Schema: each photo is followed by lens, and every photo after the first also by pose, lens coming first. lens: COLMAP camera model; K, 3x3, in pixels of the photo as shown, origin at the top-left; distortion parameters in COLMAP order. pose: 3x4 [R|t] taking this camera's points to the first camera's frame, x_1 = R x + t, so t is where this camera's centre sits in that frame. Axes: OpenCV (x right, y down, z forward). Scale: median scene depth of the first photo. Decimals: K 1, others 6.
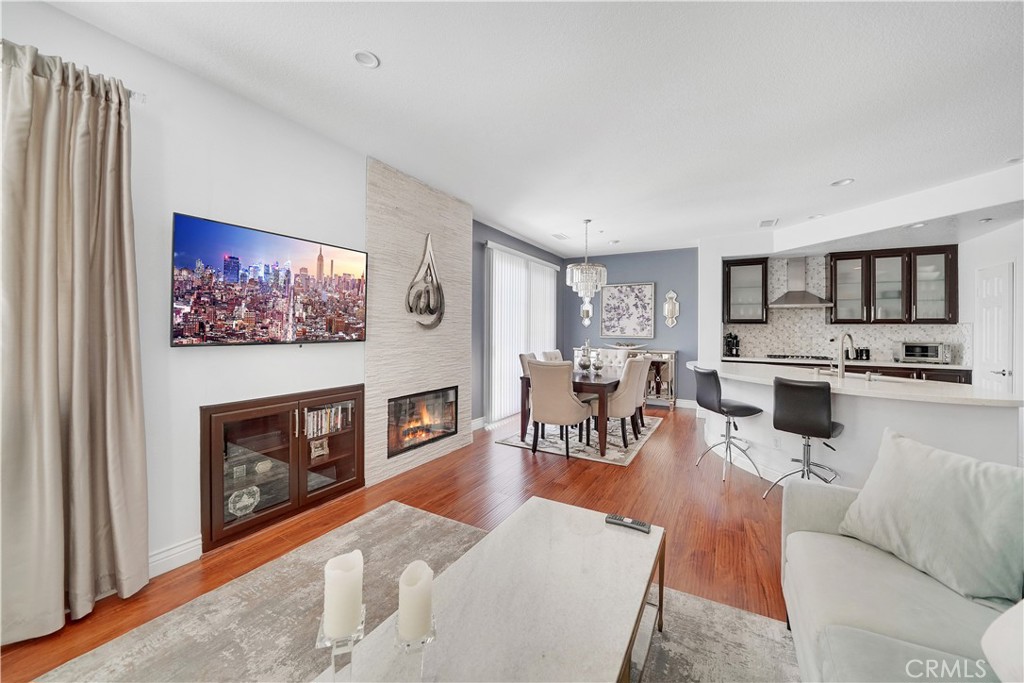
lens RADIAL K [[373.8, 0, 503.0], [0, 373.8, 326.5], [0, 0, 1]] dist [0.000125, 0.000086]
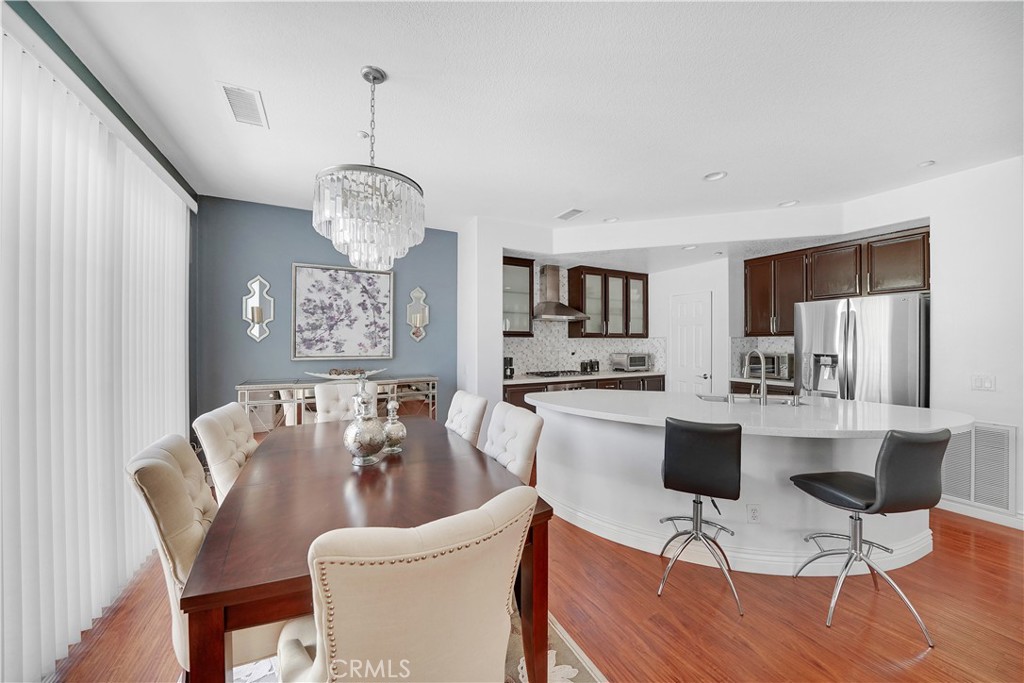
lens RADIAL K [[361.7, 0, 515.6], [0, 361.7, 343.2], [0, 0, 1]] dist [-0.001222, -0.000104]
pose [[0.498391, -0.008112, 0.866914, -0.041707], [-0.000572, 0.999953, 0.009686, -0.001149], [-0.866952, -0.005323, 0.498363, 0.692624]]
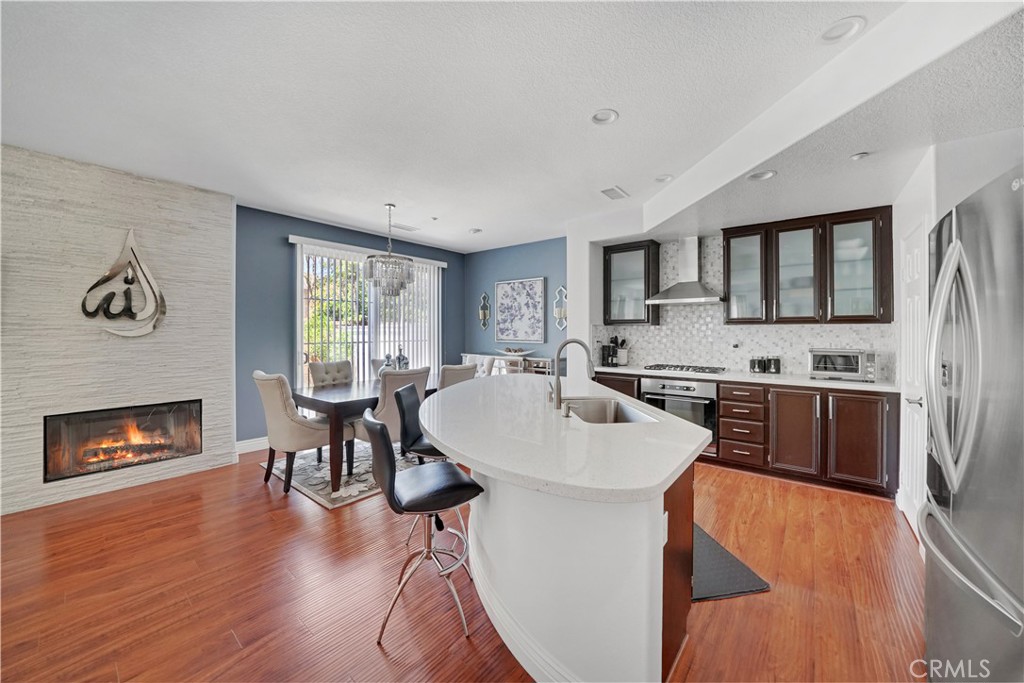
lens RADIAL K [[372.0, 0, 464.7], [0, 372.0, 325.9], [0, 0, 1]] dist [-0.002005, -0.000164]
pose [[0.985210, -0.009411, -0.171094, 0.504911], [0.008146, 0.999934, -0.008097, -0.002327], [0.171159, 0.006583, 0.985221, 0.186187]]
